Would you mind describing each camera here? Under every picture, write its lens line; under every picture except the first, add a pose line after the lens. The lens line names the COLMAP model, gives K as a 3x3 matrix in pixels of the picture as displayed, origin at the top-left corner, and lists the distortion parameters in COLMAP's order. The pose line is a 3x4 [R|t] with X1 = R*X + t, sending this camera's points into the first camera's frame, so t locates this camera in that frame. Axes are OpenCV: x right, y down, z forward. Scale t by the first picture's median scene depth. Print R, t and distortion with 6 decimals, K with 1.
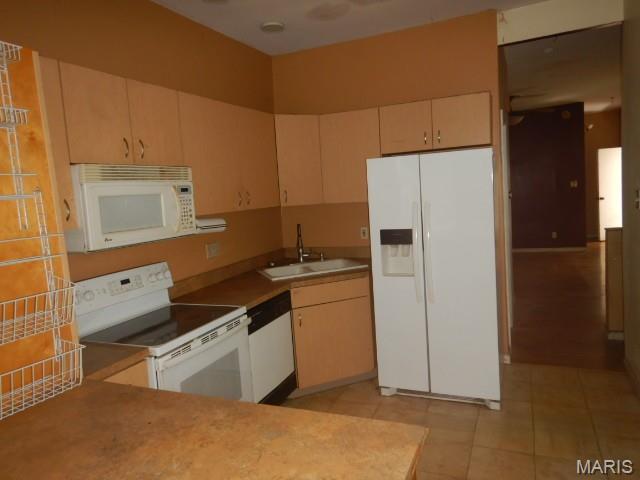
lens RADIAL K [[460.3, 0, 318.6], [0, 460.3, 240.3], [0, 0, 1]] dist [0.025468, -0.007668]
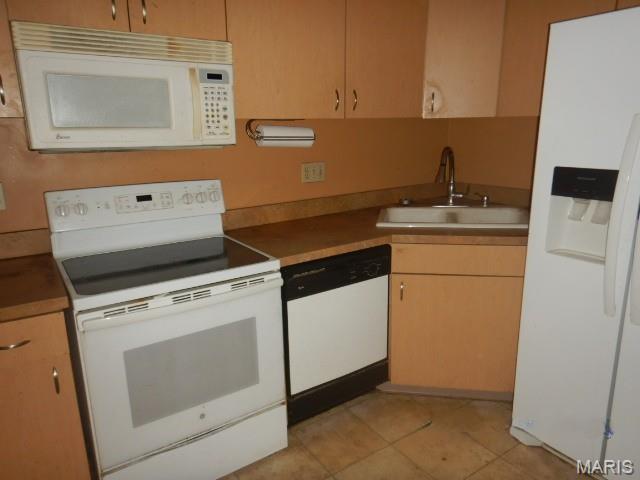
lens RADIAL K [[460.3, 0, 321.5], [0, 460.3, 240.1], [0, 0, 1]] dist [0.025468, -0.007668]
pose [[0.848053, 0.181112, -0.498001, 0.203254], [-0.098614, 0.977303, 0.187493, -0.014851], [0.520655, -0.109894, 0.846665, 0.425001]]
